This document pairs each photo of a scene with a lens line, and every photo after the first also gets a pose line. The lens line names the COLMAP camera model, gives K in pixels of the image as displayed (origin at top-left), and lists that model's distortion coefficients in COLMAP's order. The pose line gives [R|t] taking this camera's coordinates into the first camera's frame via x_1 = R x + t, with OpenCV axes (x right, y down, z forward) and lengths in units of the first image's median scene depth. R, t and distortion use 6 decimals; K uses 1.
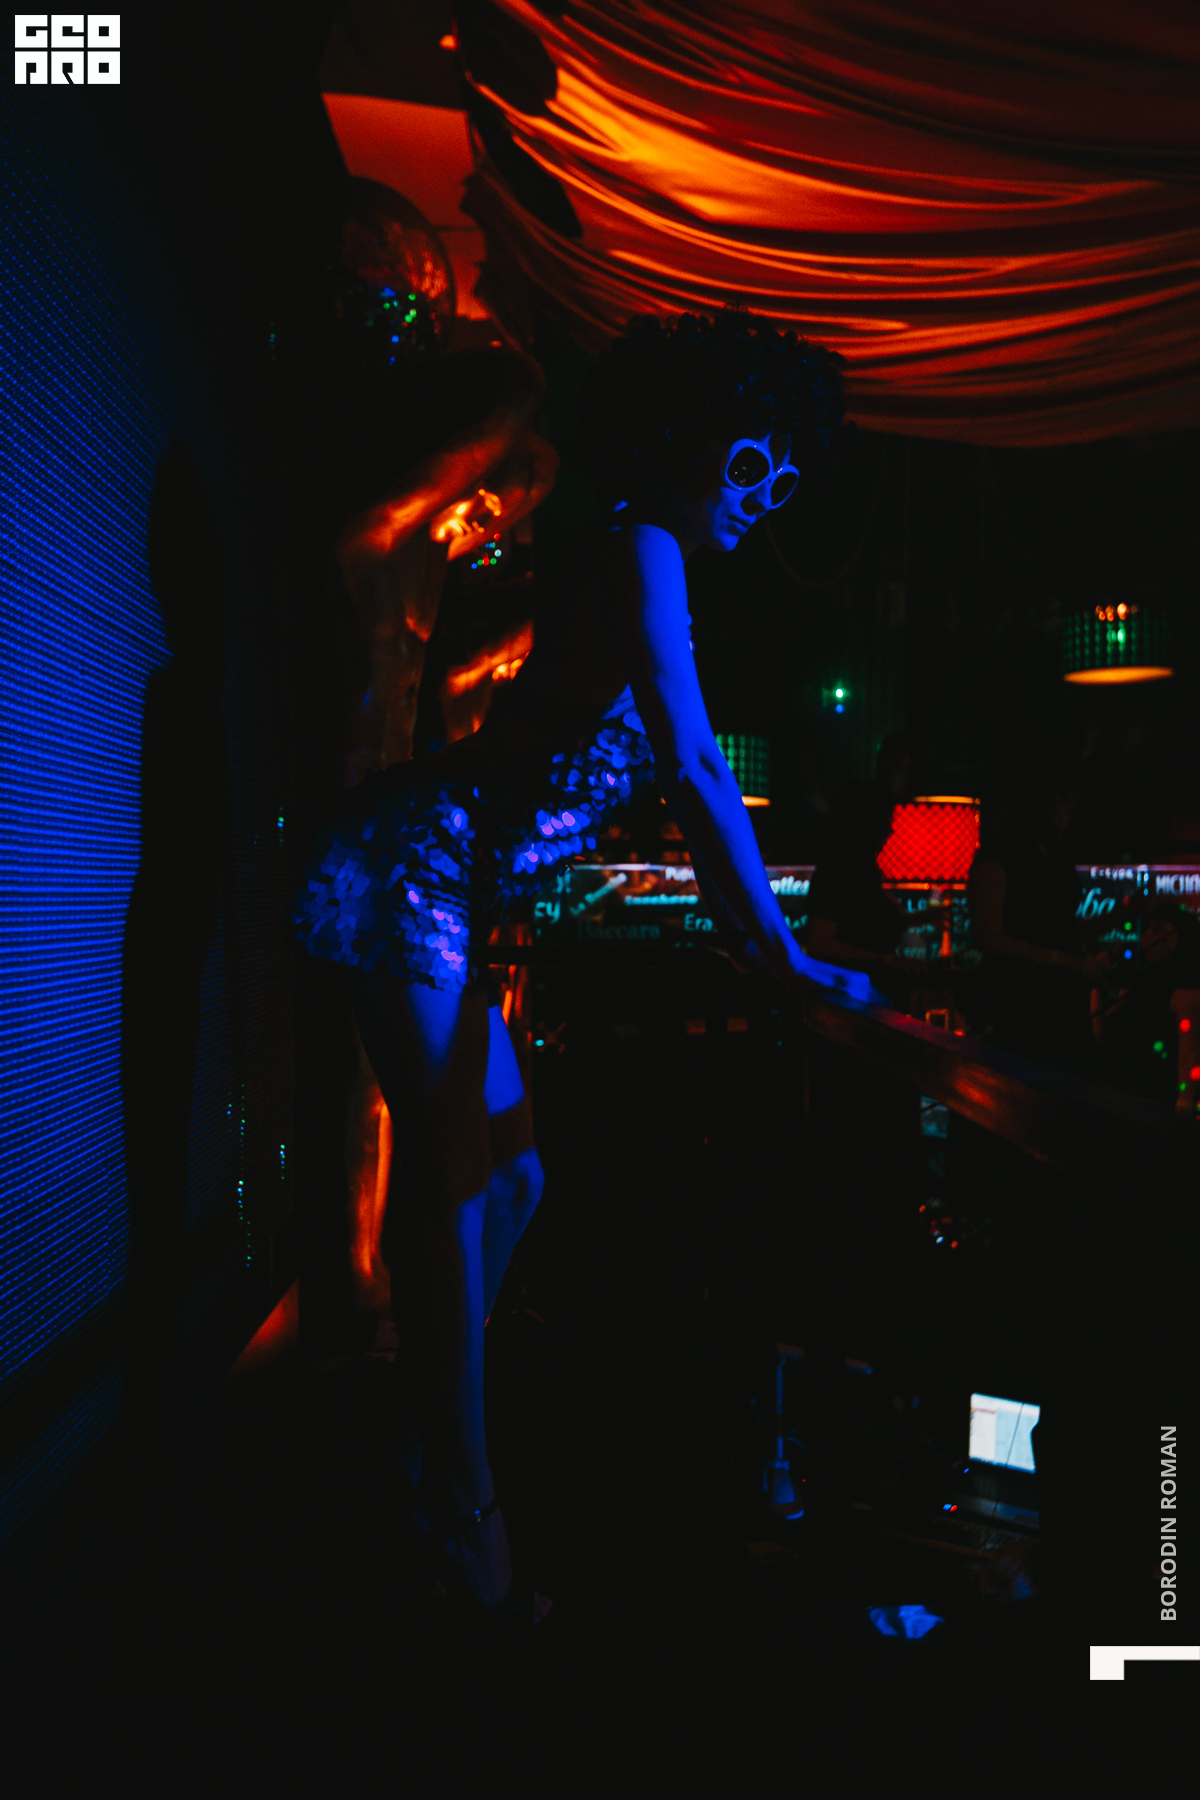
lens RADIAL K [[1621.4, 0, 630.2], [0, 1621.4, 876.1], [0, 0, 1]] dist [0.022104, 0.032869]
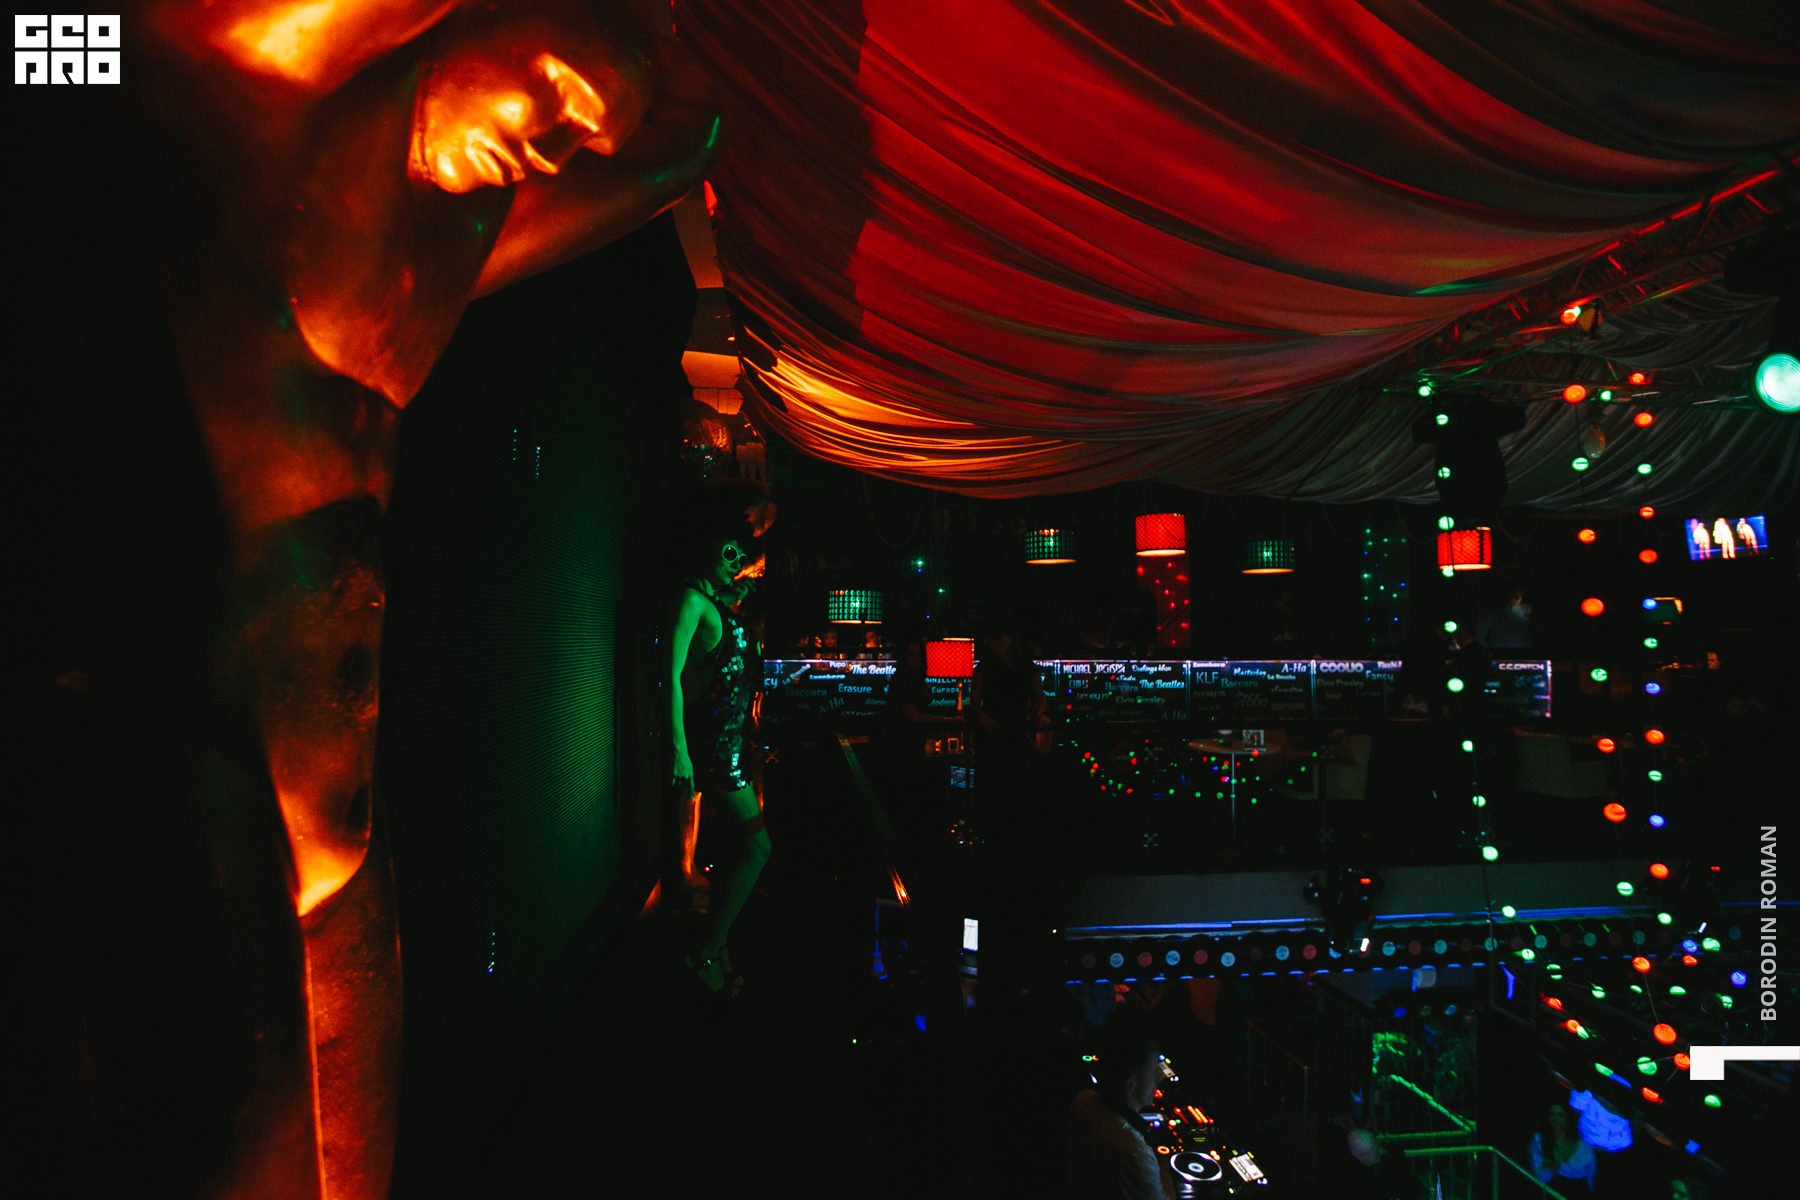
lens RADIAL K [[859.7, 0, 882.5], [0, 859.7, 602.5], [0, 0, 1]] dist [-0.013933, 0.006187]
pose [[0.997109, 0.004469, 0.075857, 0.012827], [-0.001235, 0.999090, -0.042624, -0.075118], [-0.075978, 0.042407, 0.996207, -0.208092]]
